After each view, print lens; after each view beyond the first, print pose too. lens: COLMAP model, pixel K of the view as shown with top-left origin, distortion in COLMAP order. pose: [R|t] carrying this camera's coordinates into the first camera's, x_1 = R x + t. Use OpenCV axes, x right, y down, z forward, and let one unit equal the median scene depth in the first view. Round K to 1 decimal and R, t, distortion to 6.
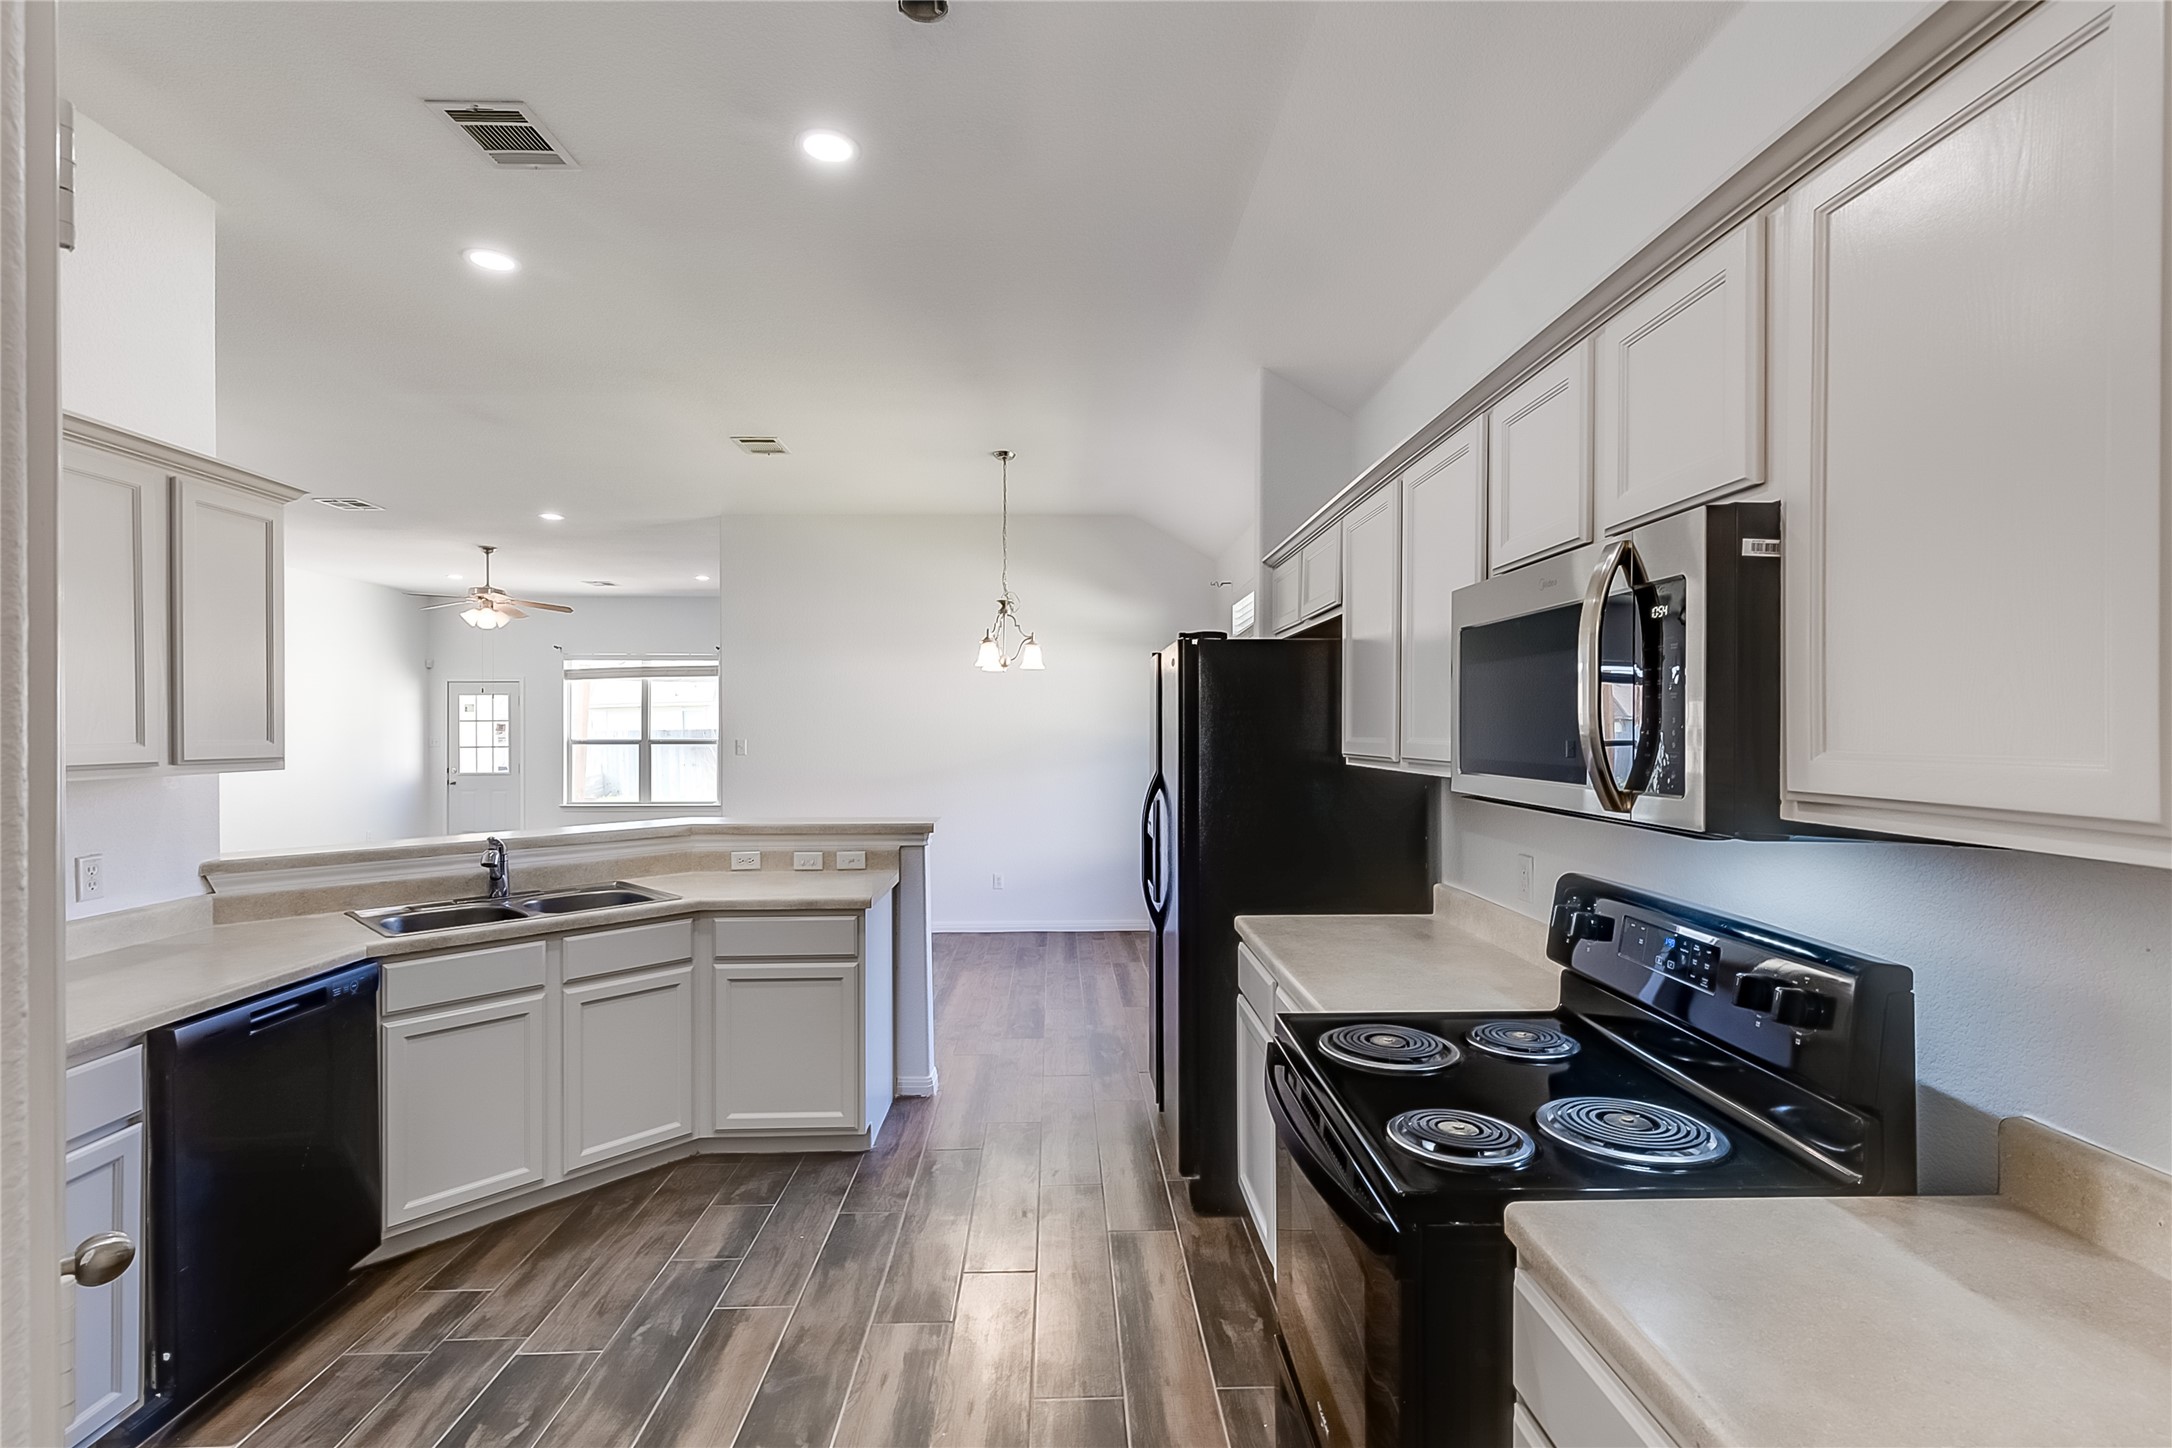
lens RADIAL K [[972.8, 0, 1084.7], [0, 972.8, 729.5], [0, 0, 1]] dist [-0.000028, 0.000936]
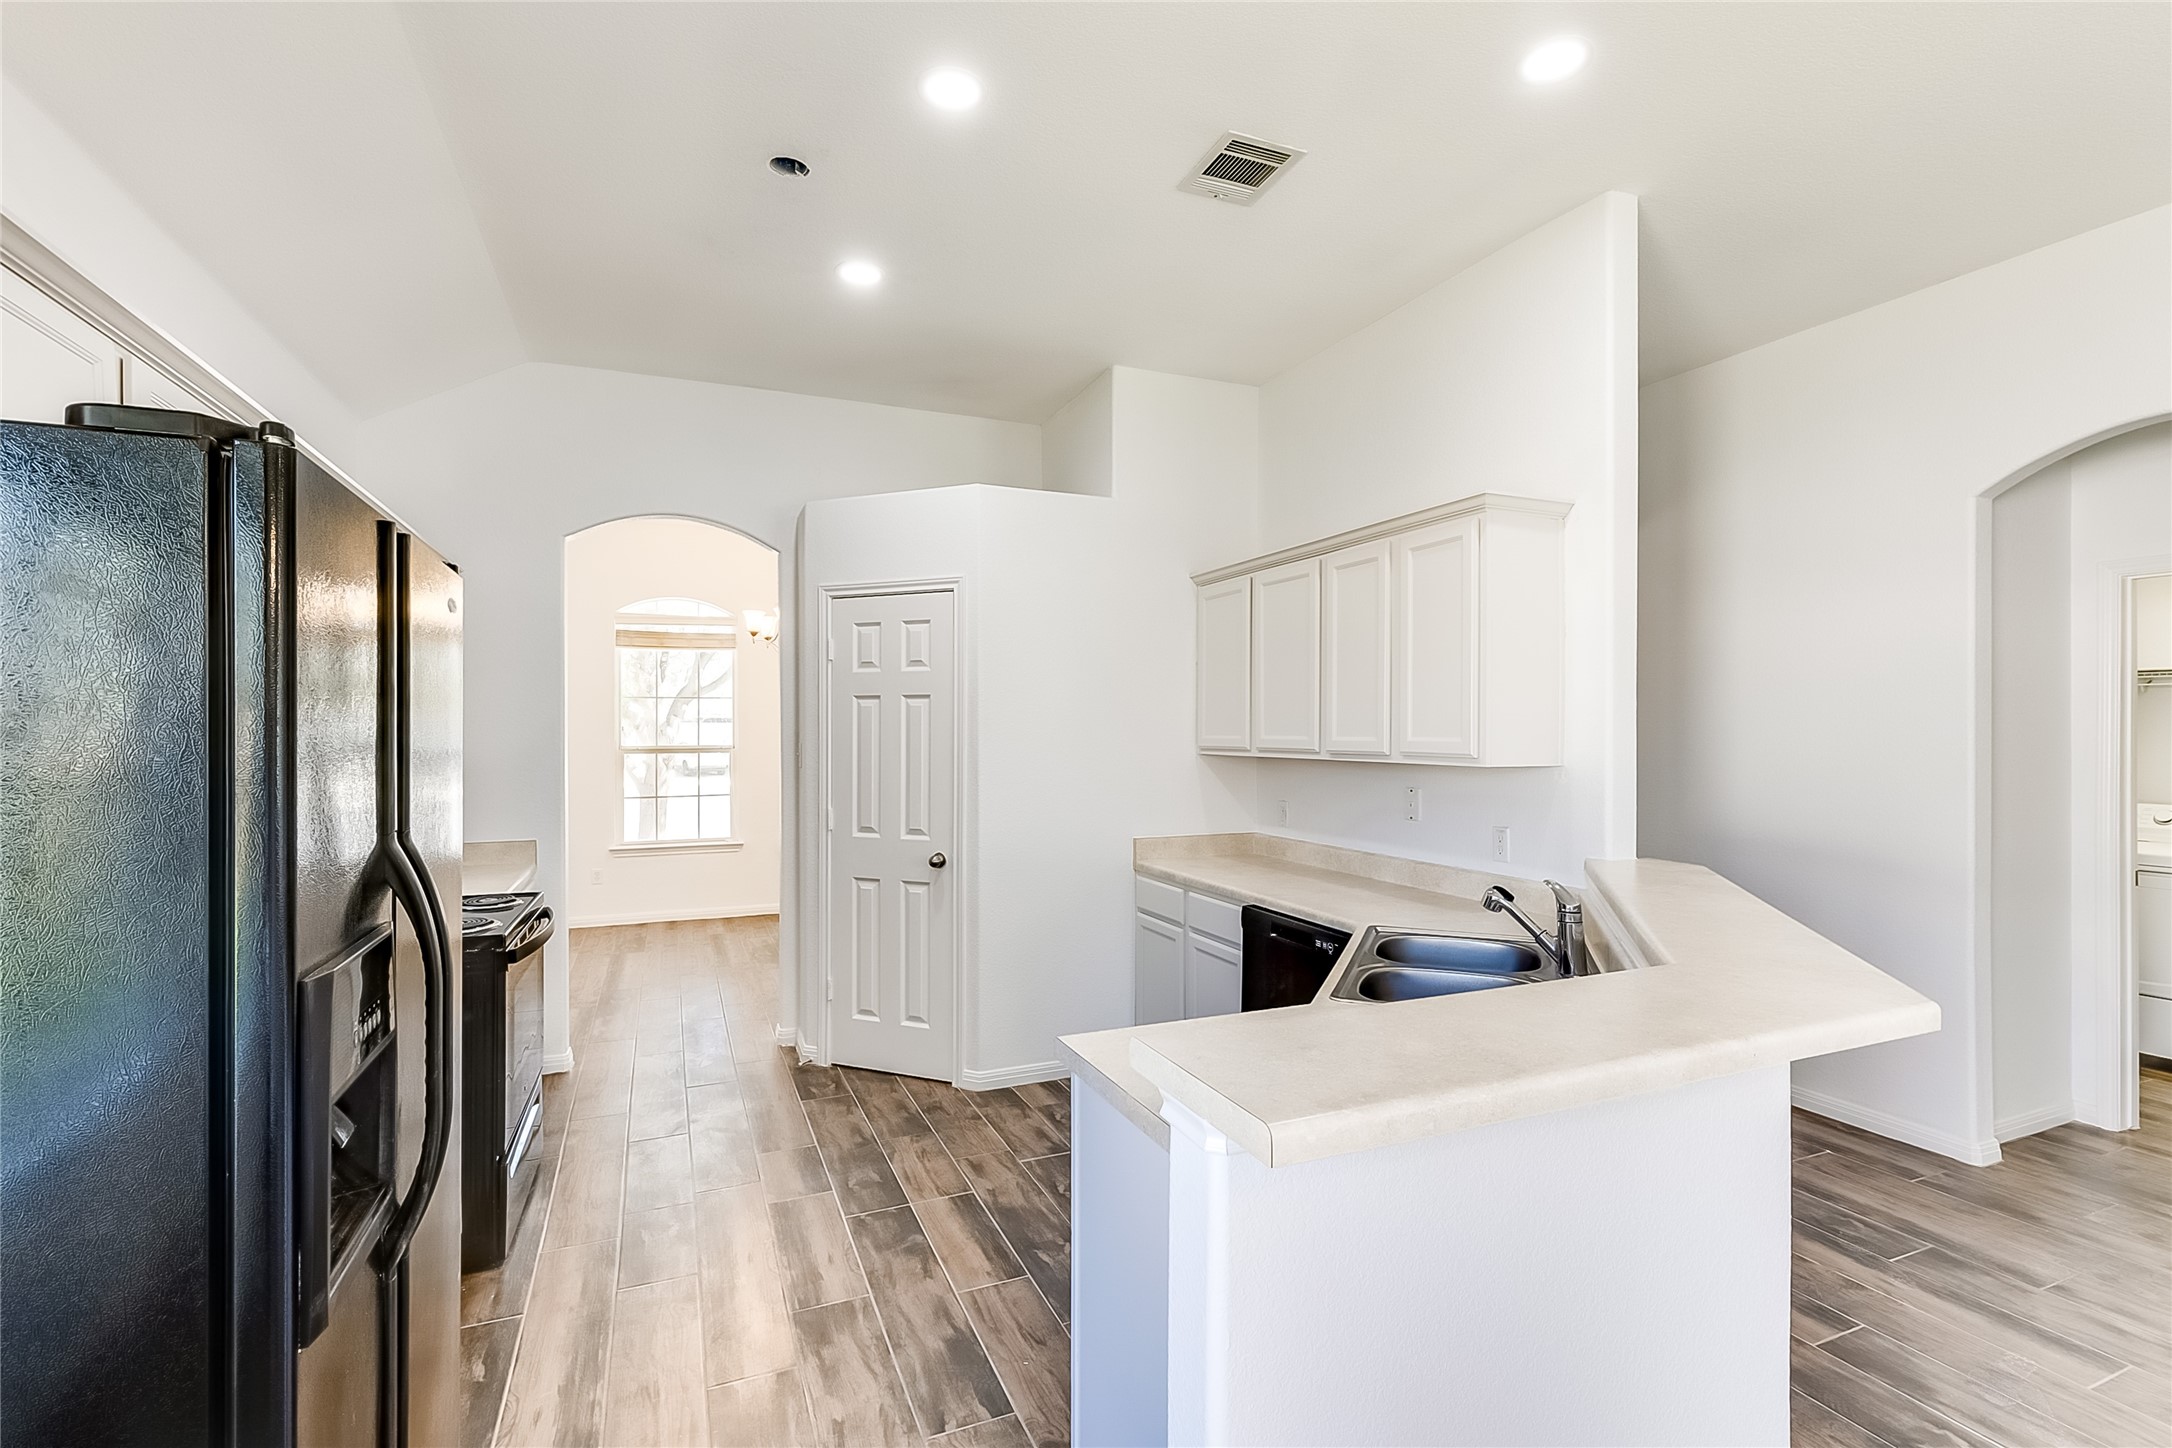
lens RADIAL K [[972.8, 0, 1089.4], [0, 972.8, 723.3], [0, 0, 1]] dist [-0.000028, 0.000936]
pose [[-0.927179, 0.003071, -0.374607, -0.046412], [0.004087, 0.999990, -0.001918, -0.003579], [0.374597, -0.003309, -0.927182, 2.029422]]
